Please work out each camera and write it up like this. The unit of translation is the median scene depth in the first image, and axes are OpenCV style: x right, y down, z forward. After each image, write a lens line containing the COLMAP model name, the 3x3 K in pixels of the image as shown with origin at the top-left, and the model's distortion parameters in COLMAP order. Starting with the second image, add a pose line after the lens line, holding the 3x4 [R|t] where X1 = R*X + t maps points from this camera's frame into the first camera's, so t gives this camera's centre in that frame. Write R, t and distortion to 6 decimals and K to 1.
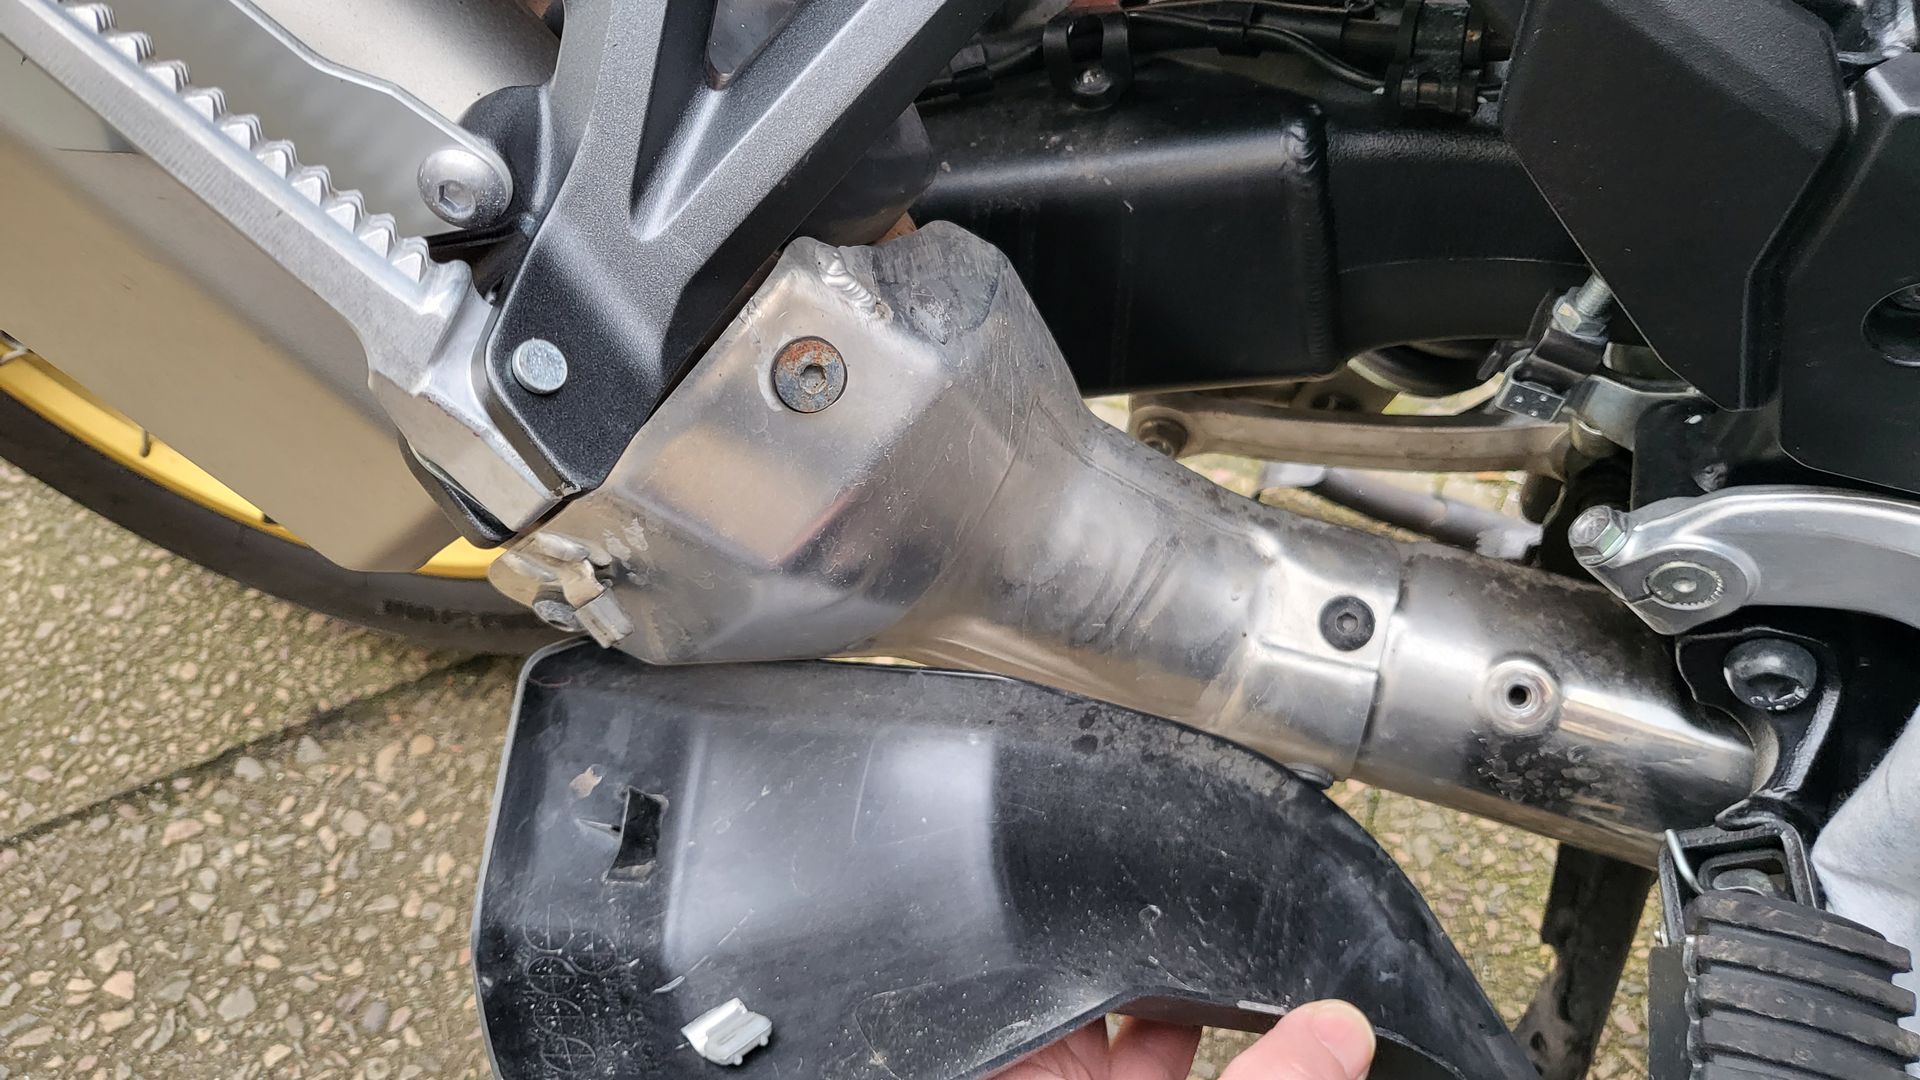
lens RADIAL K [[1551.7, 0, 960.0], [0, 1551.7, 540.0], [0, 0, 1]] dist [-0.091382, 0.129543]
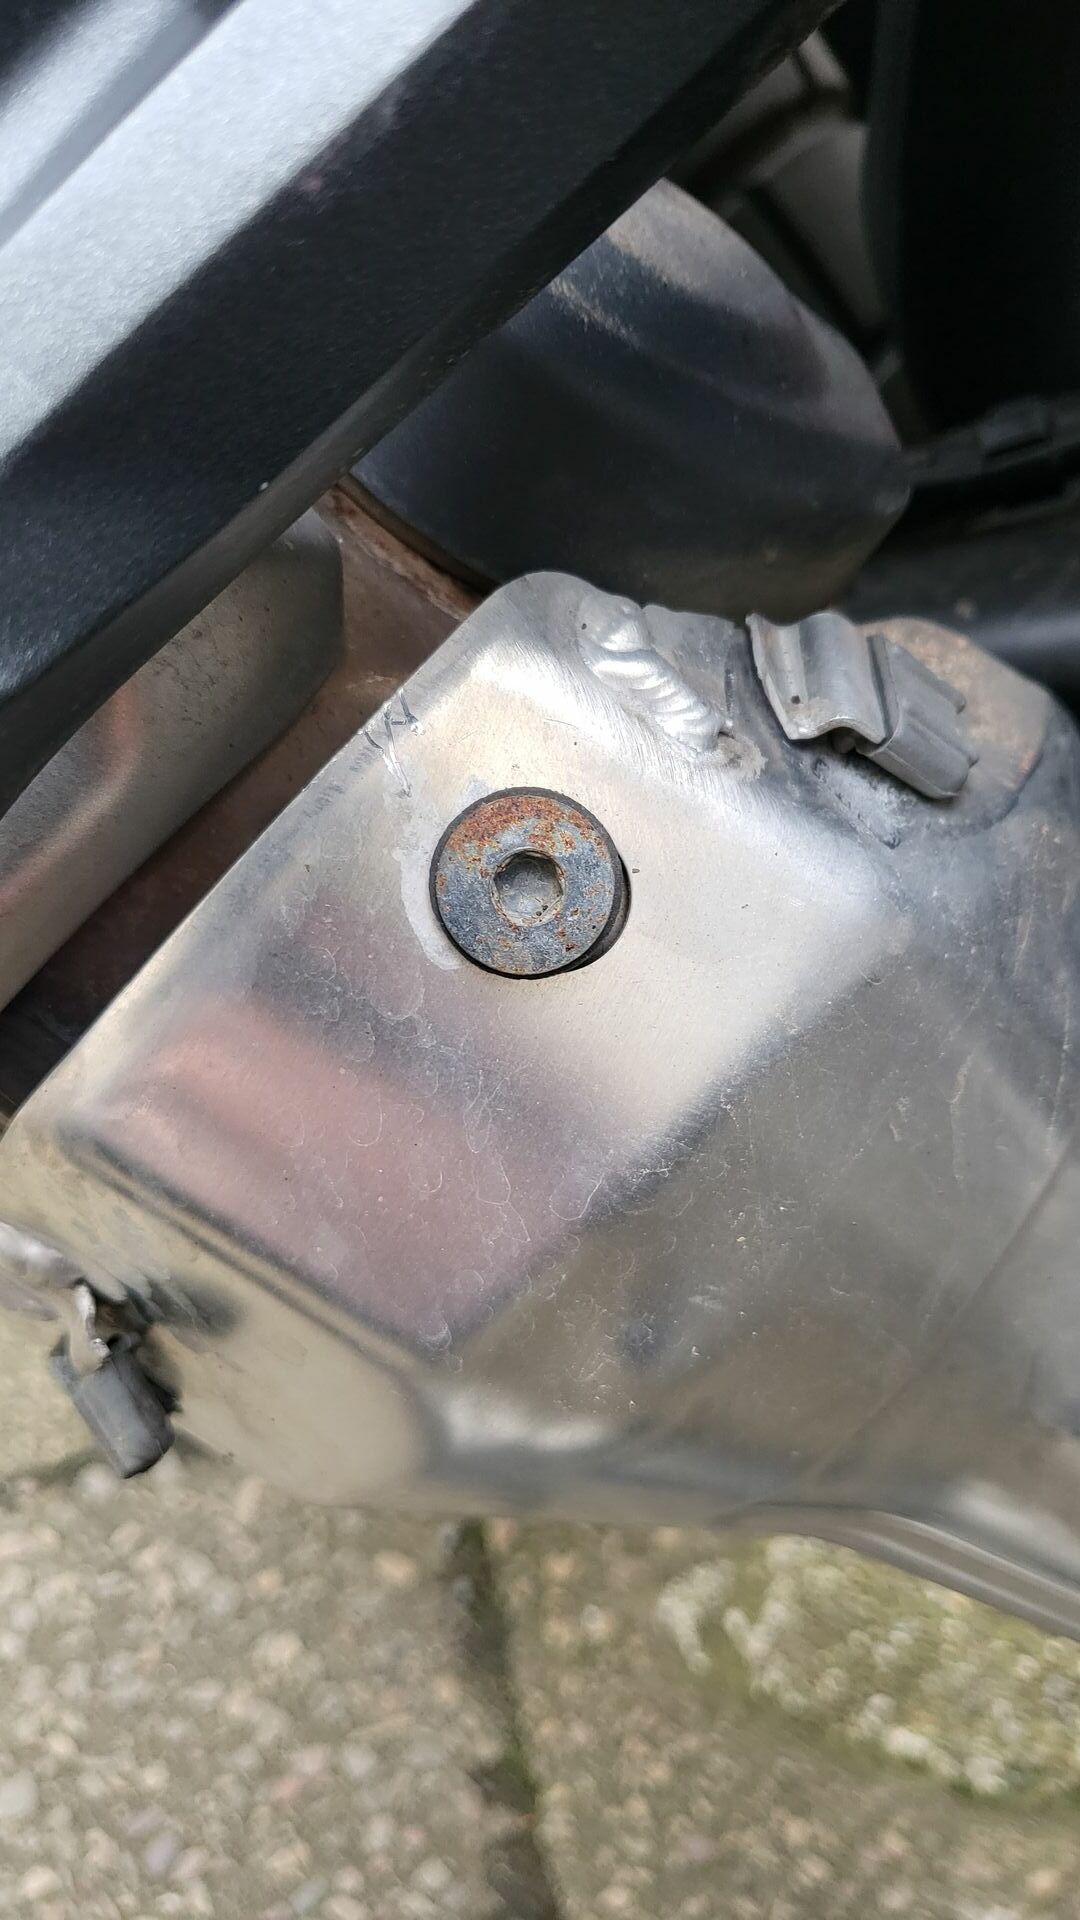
lens RADIAL K [[1591.8, 0, 540.0], [0, 1591.8, 960.0], [0, 0, 1]] dist [-0.079146, 0.143288]
pose [[0.950270, 0.046141, -0.307991, 0.030495], [-0.102979, 0.979887, -0.170930, -0.015738], [0.293909, 0.194146, 0.935909, 0.564880]]
